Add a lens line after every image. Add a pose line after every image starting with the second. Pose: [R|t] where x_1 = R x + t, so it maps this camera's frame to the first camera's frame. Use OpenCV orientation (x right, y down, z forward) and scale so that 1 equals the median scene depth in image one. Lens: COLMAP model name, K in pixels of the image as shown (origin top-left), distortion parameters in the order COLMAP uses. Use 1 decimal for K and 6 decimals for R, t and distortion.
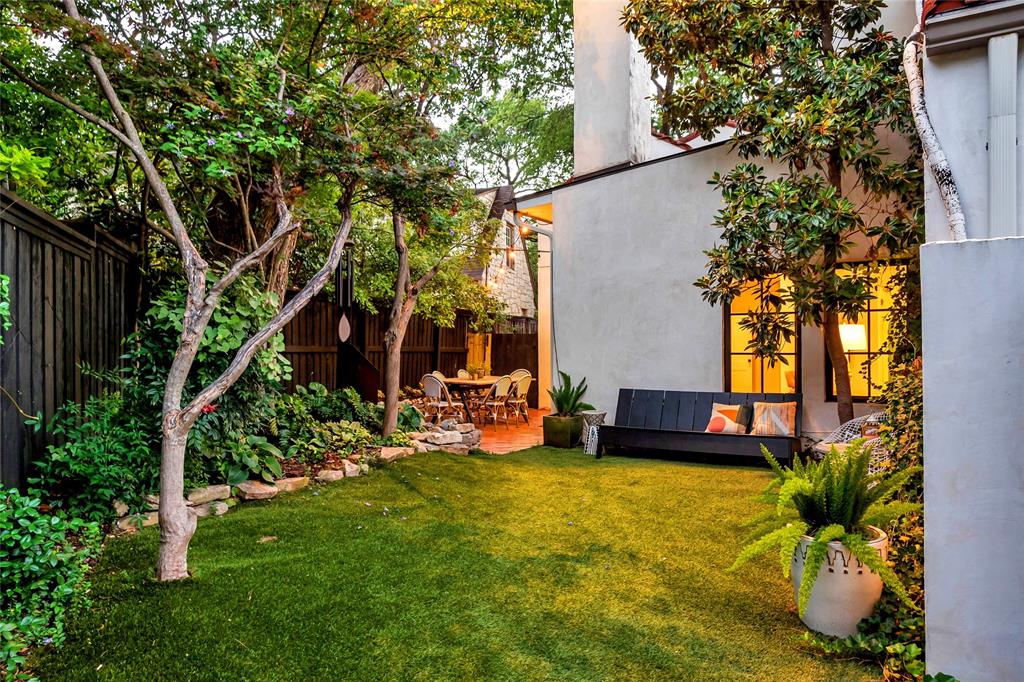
lens RADIAL K [[694.1, 0, 512.0], [0, 694.1, 341.0], [0, 0, 1]] dist [-0.000624, -0.000088]
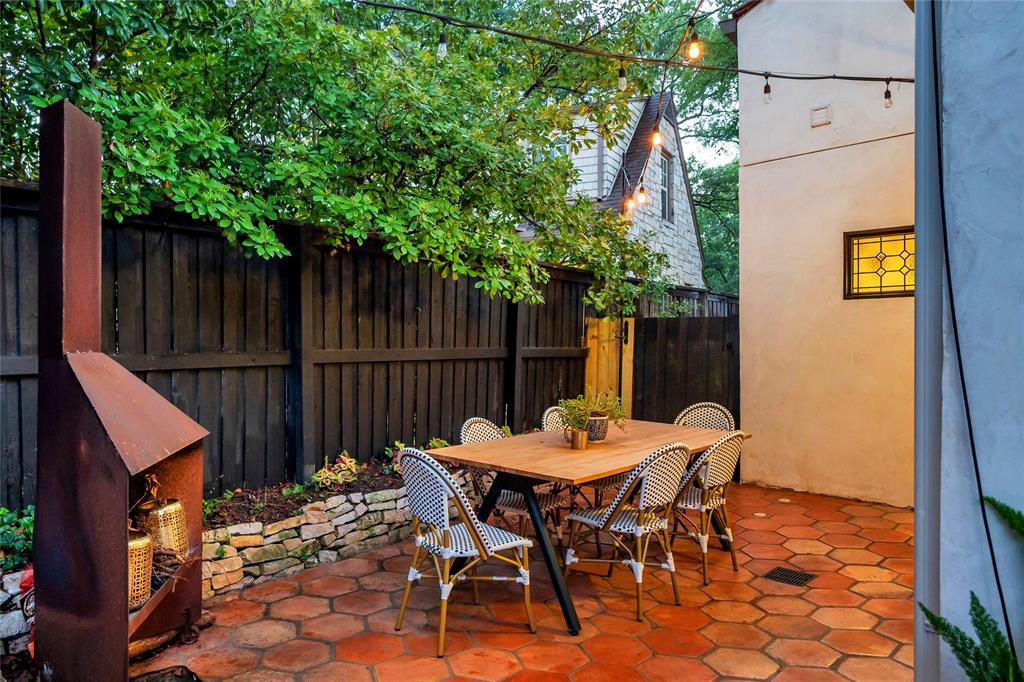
lens RADIAL K [[694.1, 0, 512.0], [0, 694.1, 341.0], [0, 0, 1]] dist [-0.000624, -0.000088]
pose [[0.976653, -0.006146, -0.214736, -0.009564], [0.009653, 0.999837, 0.015284, -0.002497], [0.214607, -0.017000, 0.976553, 0.527059]]
